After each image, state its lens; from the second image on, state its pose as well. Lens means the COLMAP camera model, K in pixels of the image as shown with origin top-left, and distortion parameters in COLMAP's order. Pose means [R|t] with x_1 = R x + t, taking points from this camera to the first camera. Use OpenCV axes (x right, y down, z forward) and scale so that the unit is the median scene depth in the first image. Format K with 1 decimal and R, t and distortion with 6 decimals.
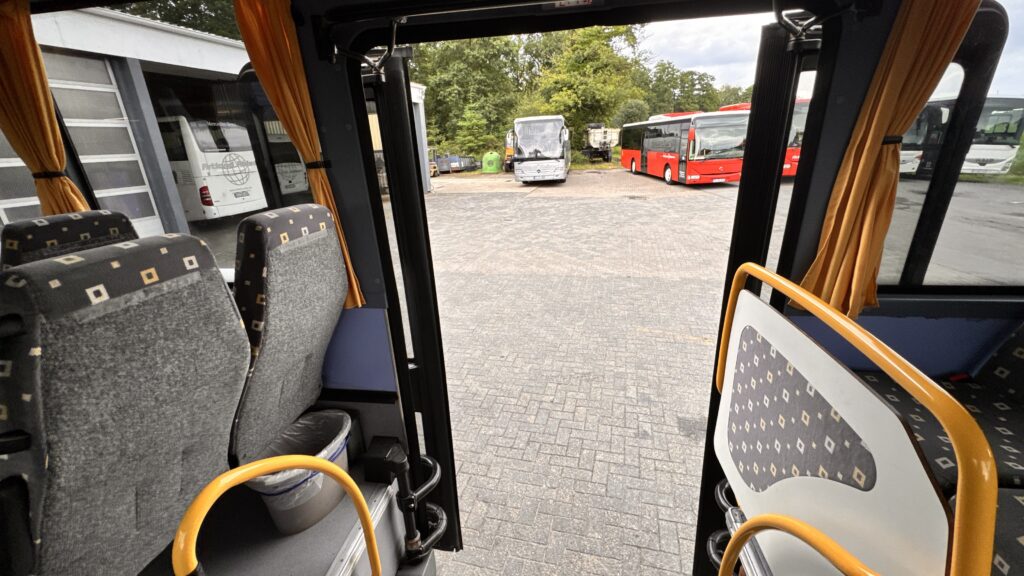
lens RADIAL K [[408.7, 0, 509.7], [0, 408.7, 286.2], [0, 0, 1]] dist [-0.002959, 0.000910]
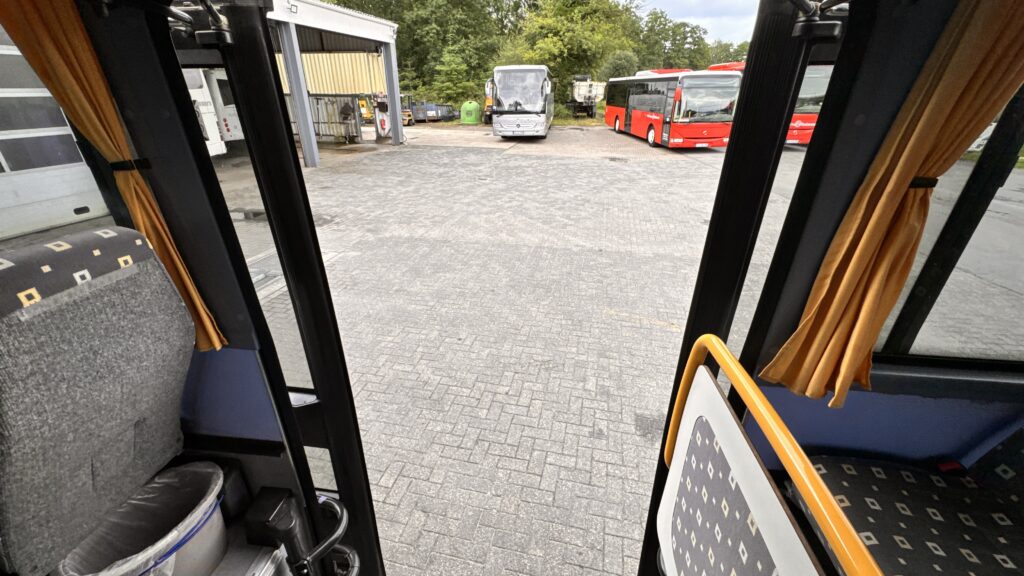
lens RADIAL K [[408.7, 0, 509.8], [0, 408.7, 286.0], [0, 0, 1]] dist [-0.002959, 0.000910]
pose [[0.998246, 0.025834, 0.053267, 0.073064], [-0.031435, 0.993746, 0.107148, -0.090493], [-0.050165, -0.108634, 0.992815, 0.121570]]
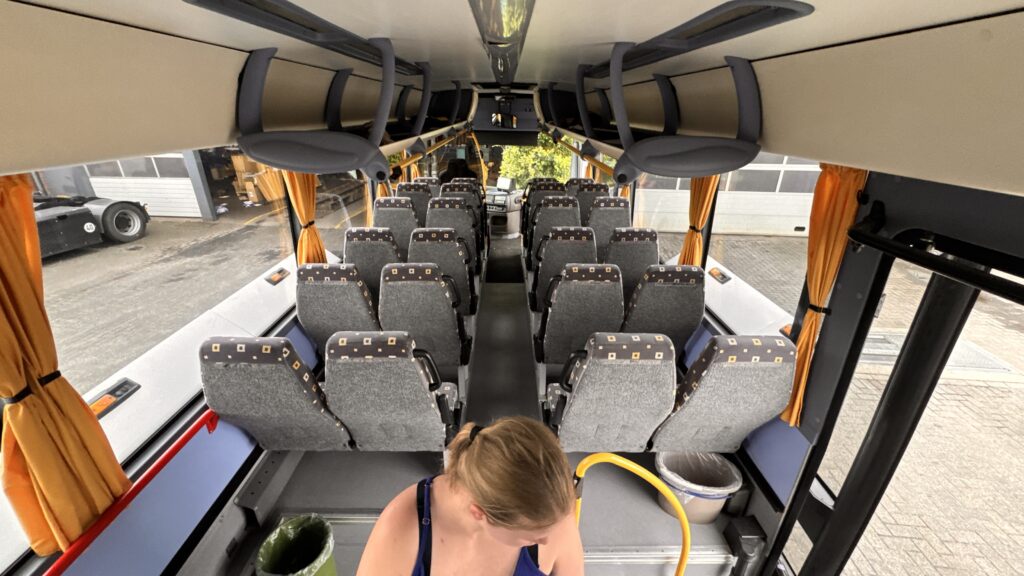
lens RADIAL K [[408.7, 0, 513.6], [0, 408.7, 288.6], [0, 0, 1]] dist [-0.002959, 0.000910]
pose [[0.166845, 0.439054, -0.882833, 0.175217], [-0.339115, 0.866312, 0.366749, -0.228951], [0.925831, 0.238192, 0.293430, -0.060703]]
